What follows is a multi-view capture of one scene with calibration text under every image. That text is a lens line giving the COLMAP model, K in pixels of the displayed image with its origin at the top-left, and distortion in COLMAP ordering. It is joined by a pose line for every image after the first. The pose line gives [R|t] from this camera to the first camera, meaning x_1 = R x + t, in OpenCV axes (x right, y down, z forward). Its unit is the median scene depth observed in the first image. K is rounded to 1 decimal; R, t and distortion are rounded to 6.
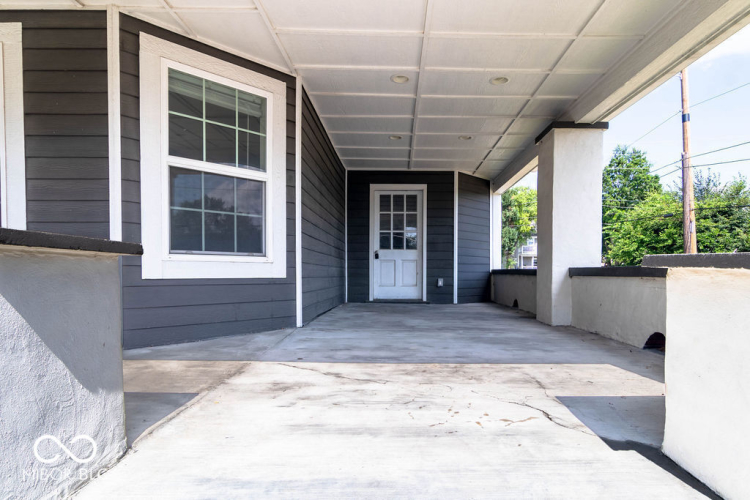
lens RADIAL K [[426.5, 0, 377.4], [0, 426.5, 282.8], [0, 0, 1]] dist [0.000728, 0.001566]
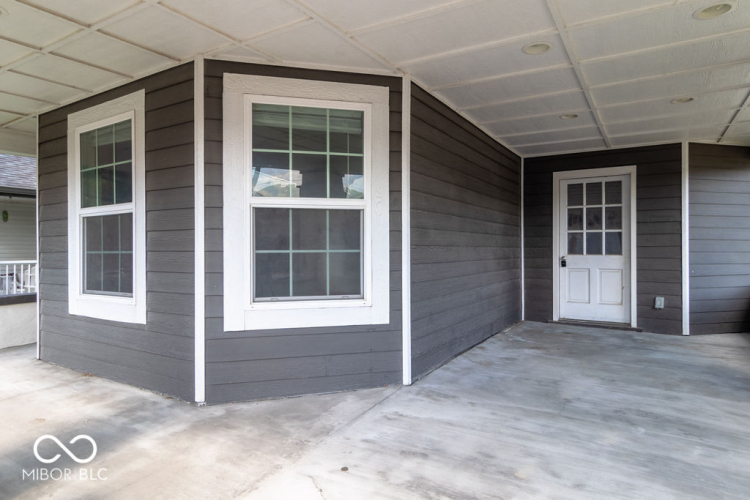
lens RADIAL K [[435.6, 0, 375.0], [0, 435.6, 250.0], [0, 0, 1]] dist [0.000246, 0.000470]
pose [[0.869258, -0.010182, -0.494255, 0.117261], [0.001012, 0.999822, -0.018816, -0.091044], [0.494358, 0.015856, 0.869113, 0.171711]]
